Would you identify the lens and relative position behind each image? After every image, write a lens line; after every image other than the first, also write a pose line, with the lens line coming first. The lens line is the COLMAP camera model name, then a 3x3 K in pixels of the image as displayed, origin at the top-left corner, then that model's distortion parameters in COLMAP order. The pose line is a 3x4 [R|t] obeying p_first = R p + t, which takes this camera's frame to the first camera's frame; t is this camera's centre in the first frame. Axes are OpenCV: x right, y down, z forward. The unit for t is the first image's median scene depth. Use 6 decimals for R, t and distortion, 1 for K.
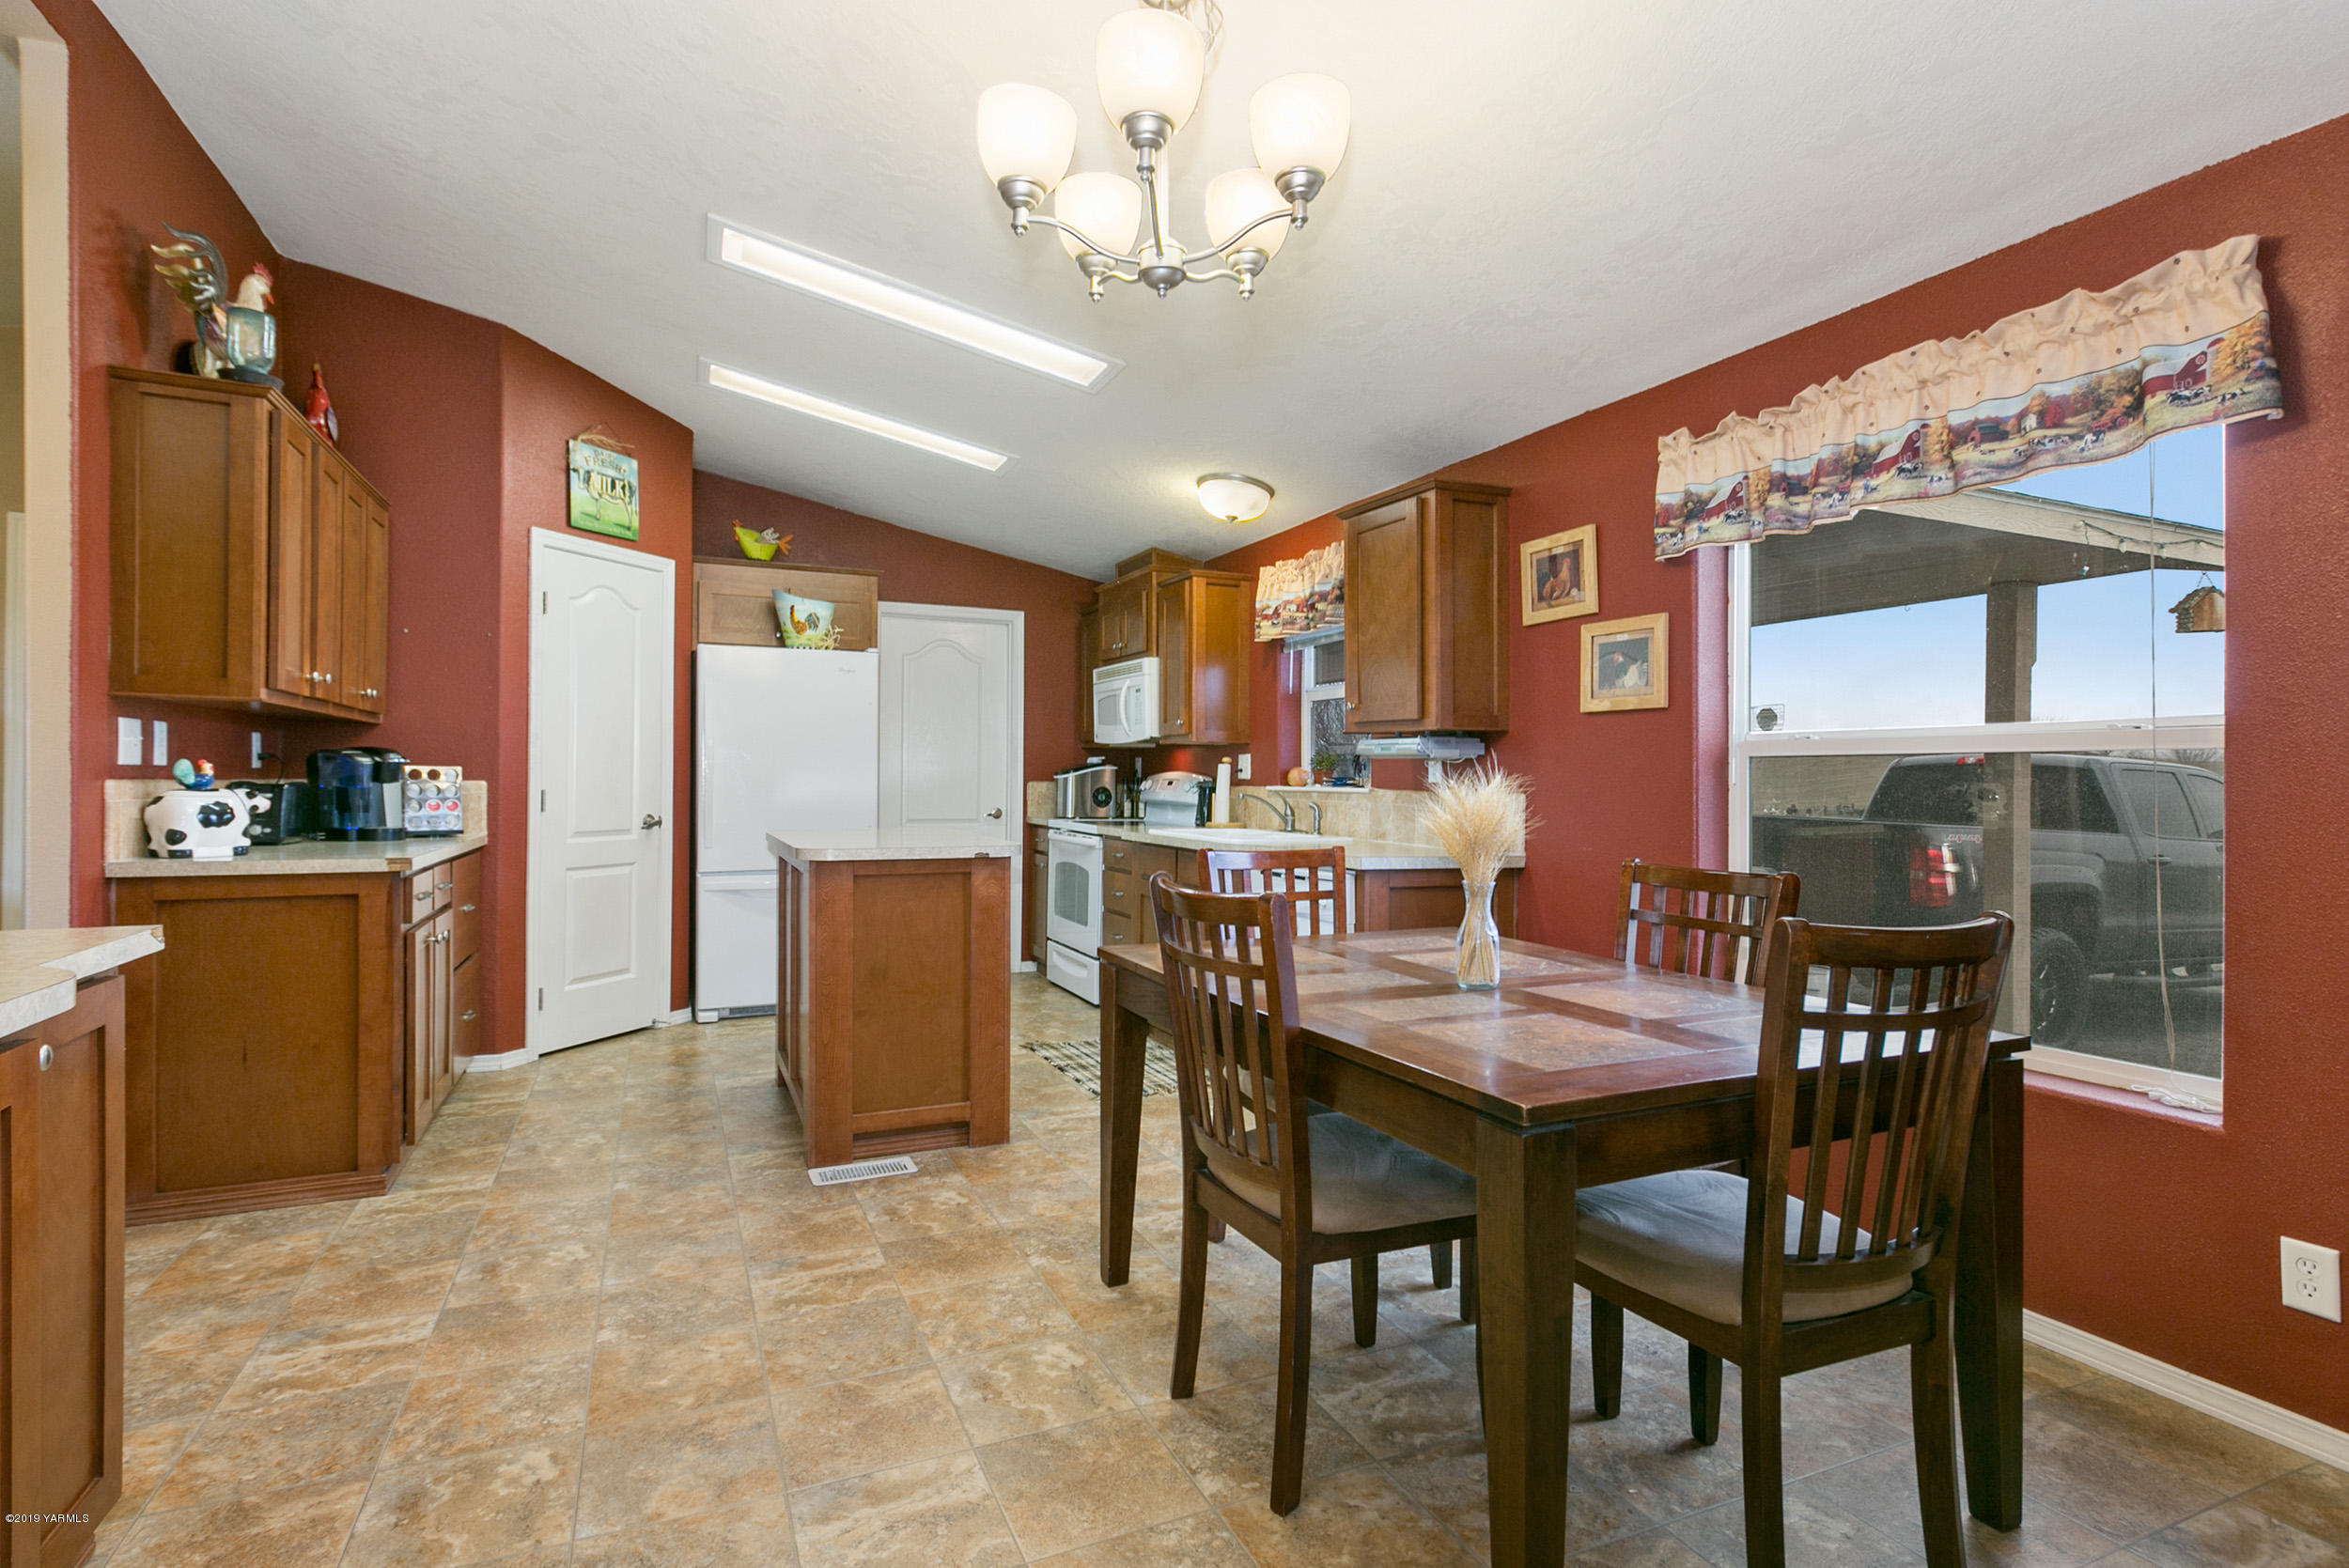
lens RADIAL K [[1163.0, 0, 1170.9], [0, 1163.0, 766.6], [0, 0, 1]] dist [0.014217, 0.001512]
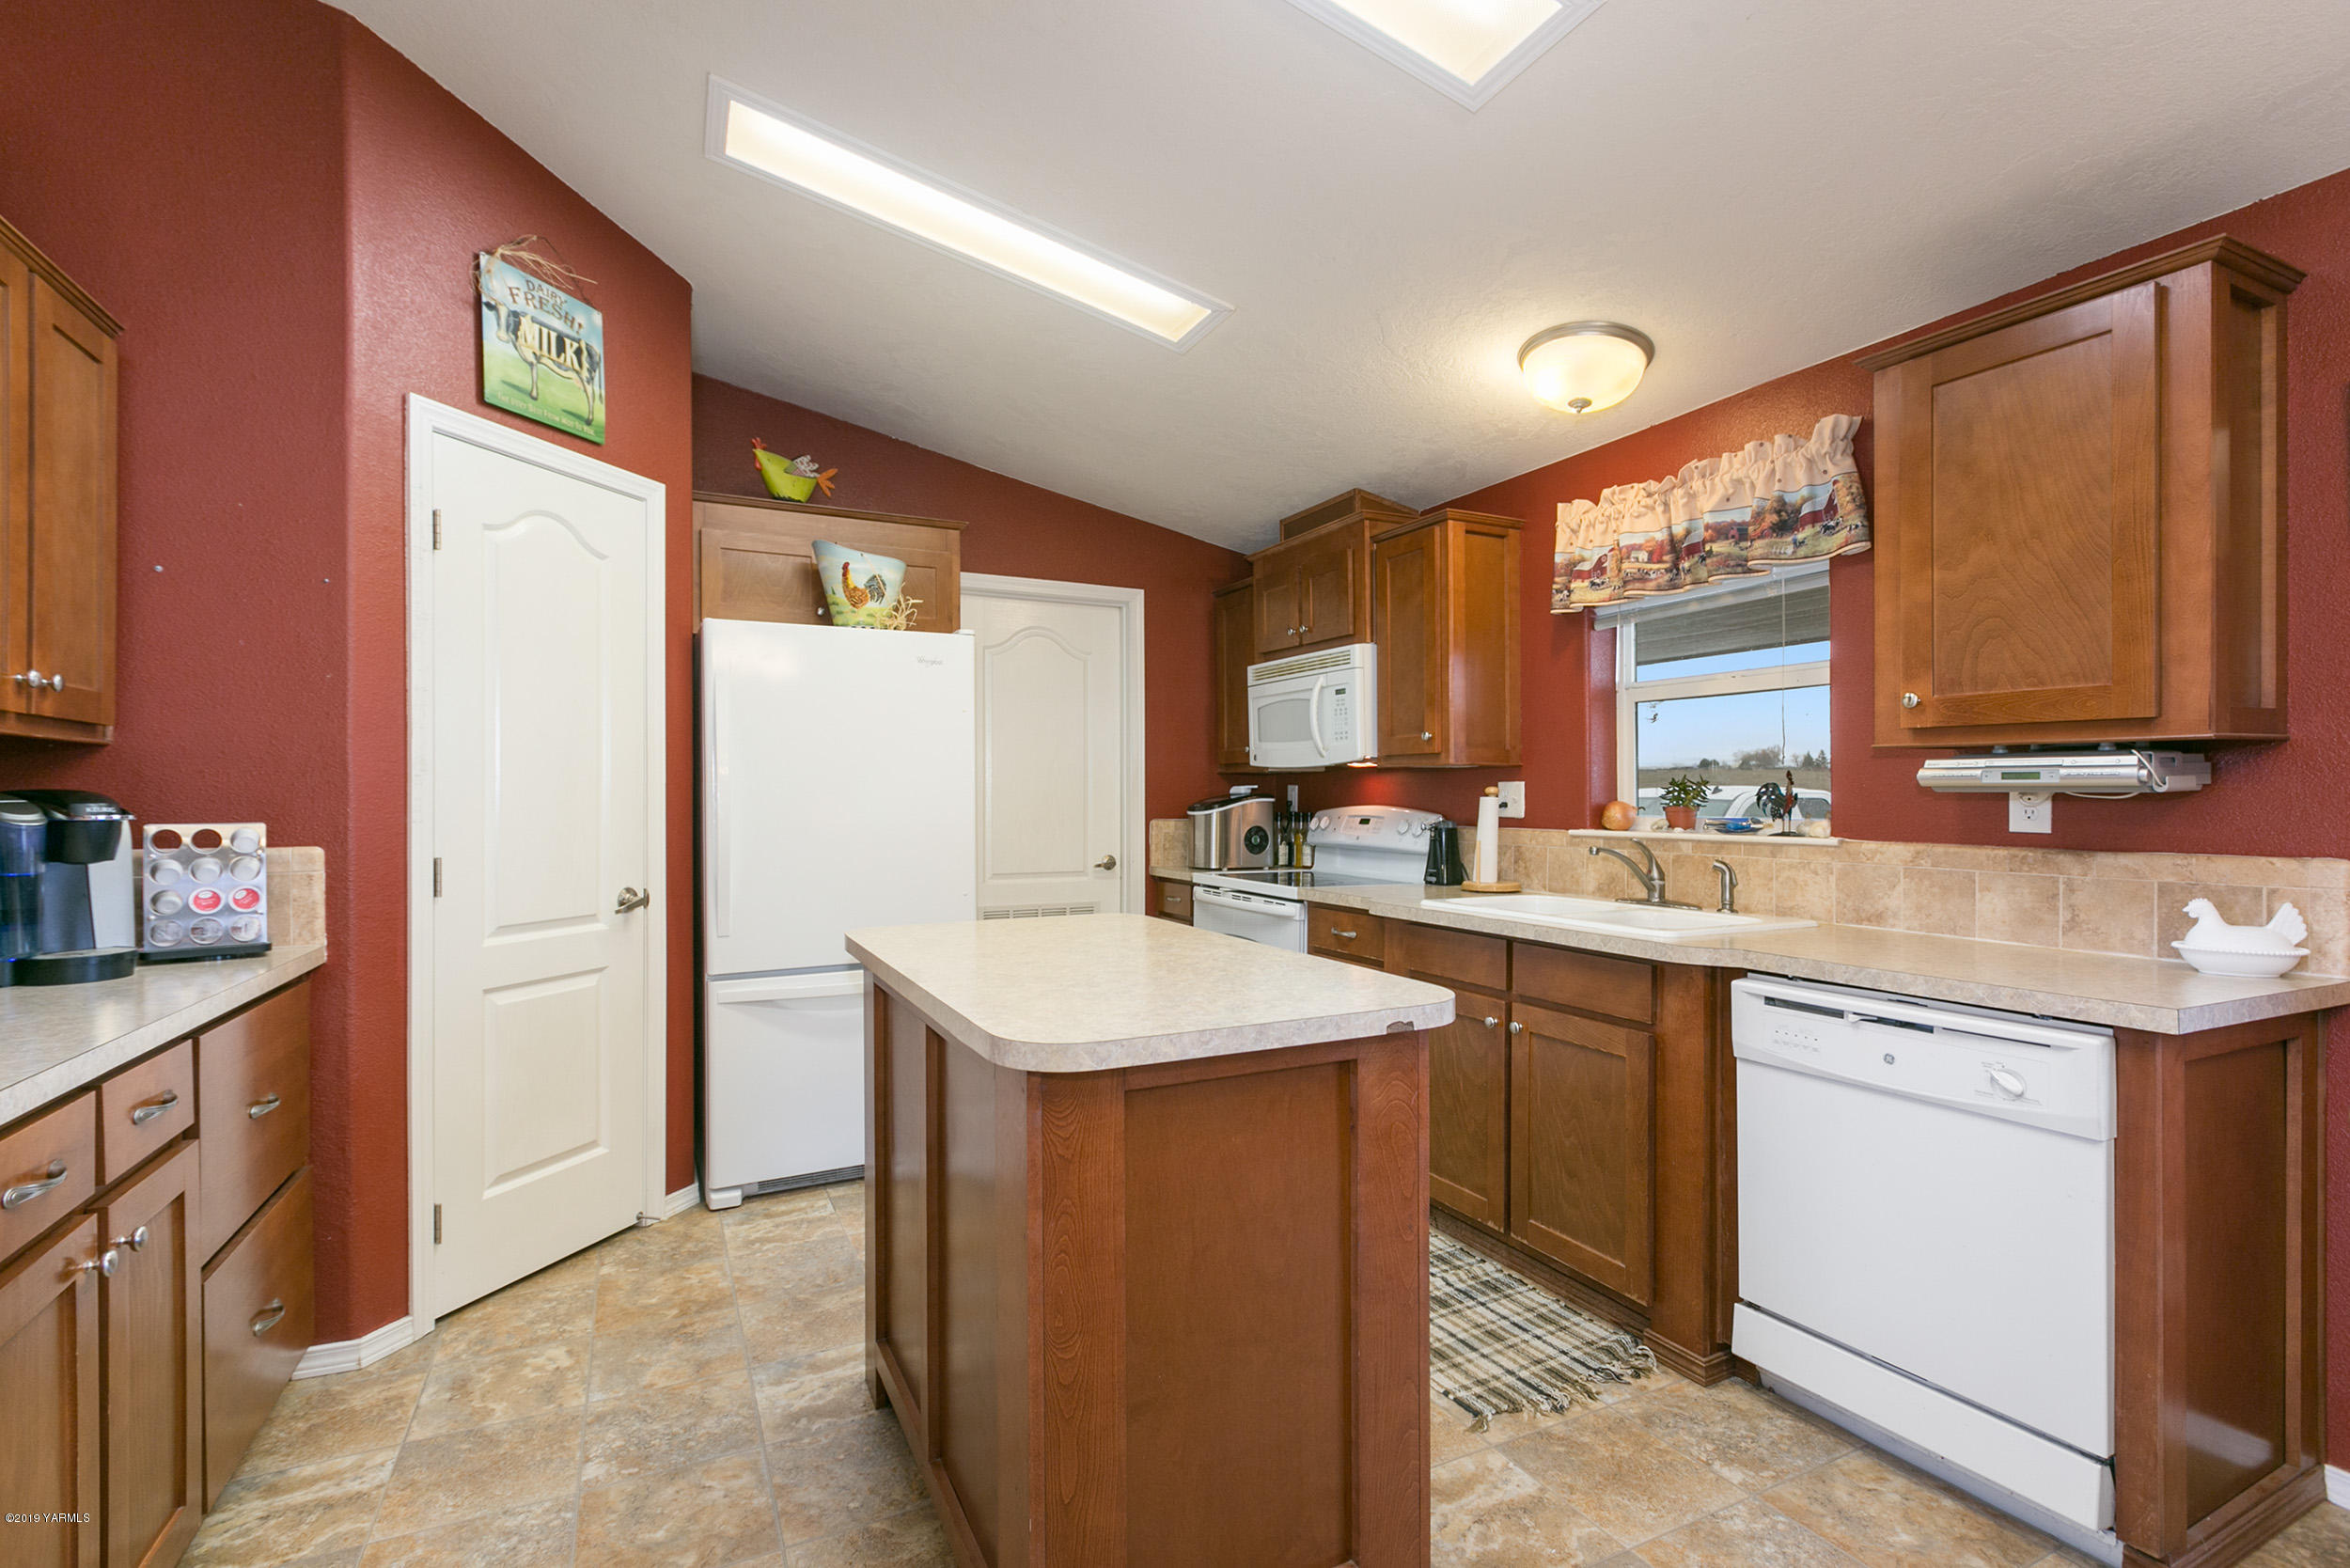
lens RADIAL K [[1076.5, 0, 1189.4], [0, 1076.5, 792.8], [0, 0, 1]] dist [0.000091, -0.001682]
pose [[0.998236, -0.009718, 0.058572, -0.189364], [0.009348, 0.999935, 0.006584, -0.011524], [-0.058632, -0.006025, 0.998261, 0.427635]]
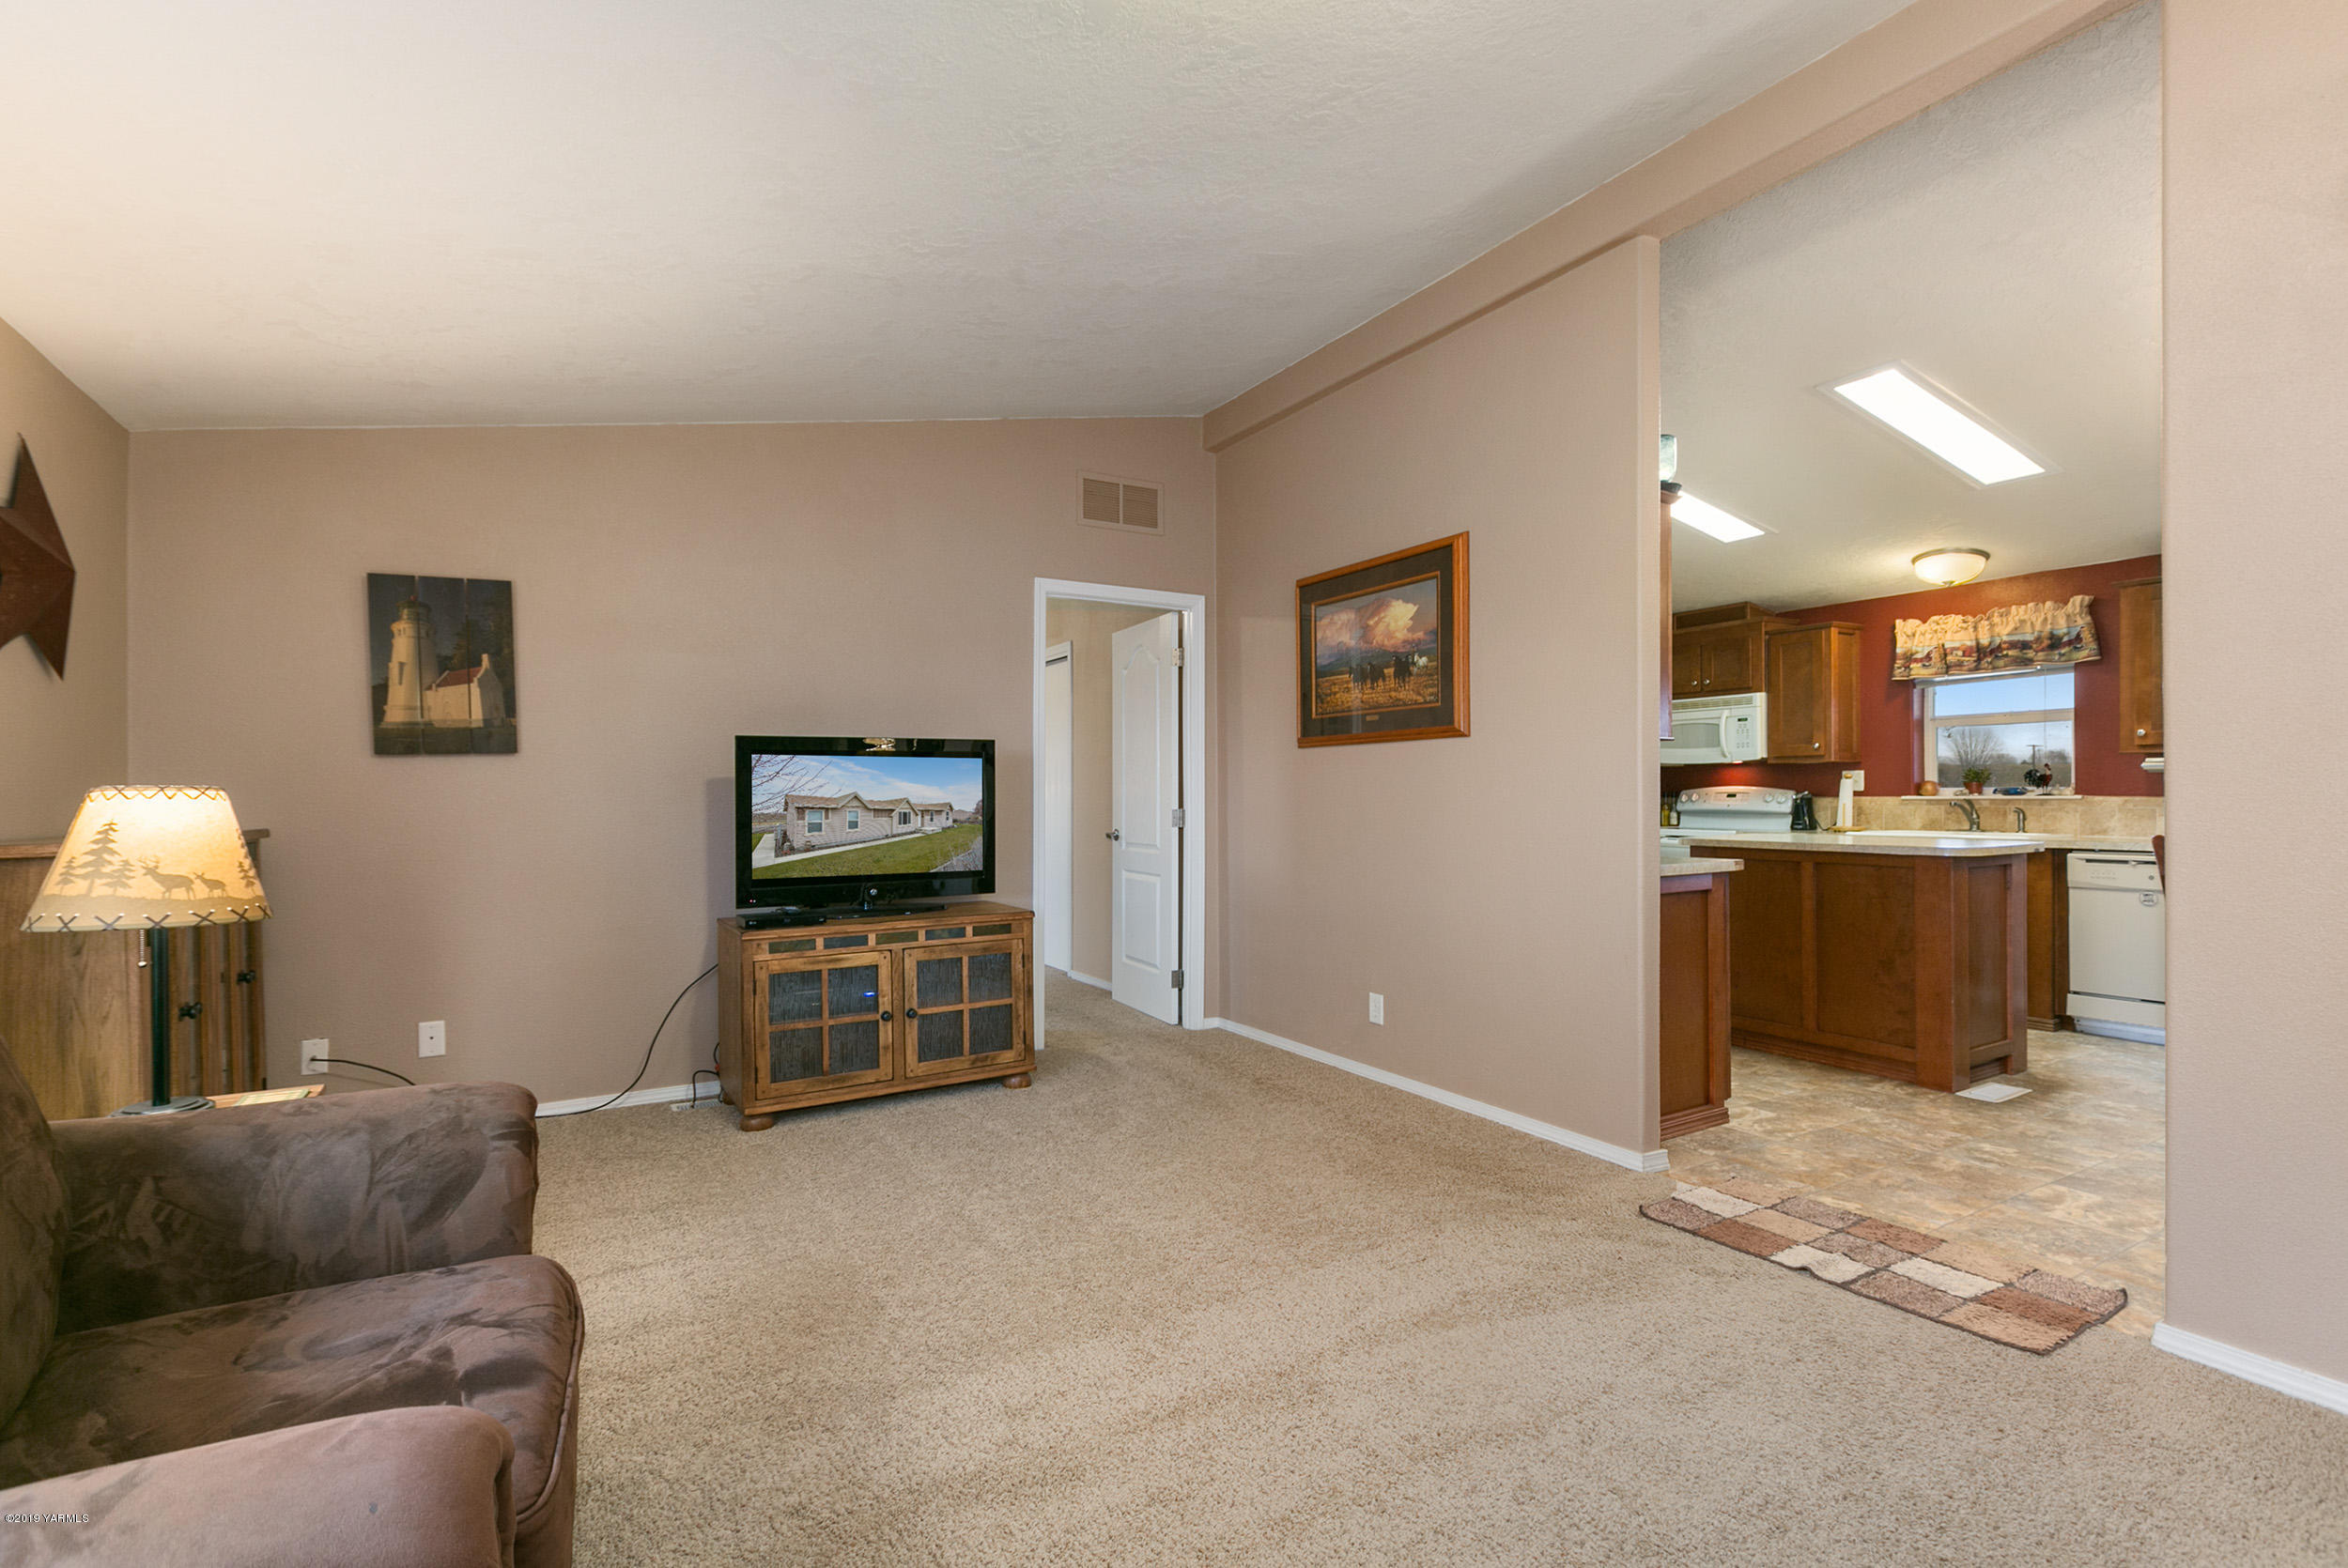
lens RADIAL K [[1075.4, 0, 1174.8], [0, 1075.4, 801.7], [0, 0, 1]] dist [0.000091, -0.001682]
pose [[0.993457, -0.017939, 0.112790, -0.898433], [0.016047, 0.999715, 0.017660, -0.010848], [-0.113075, -0.015735, 0.993462, -0.063087]]
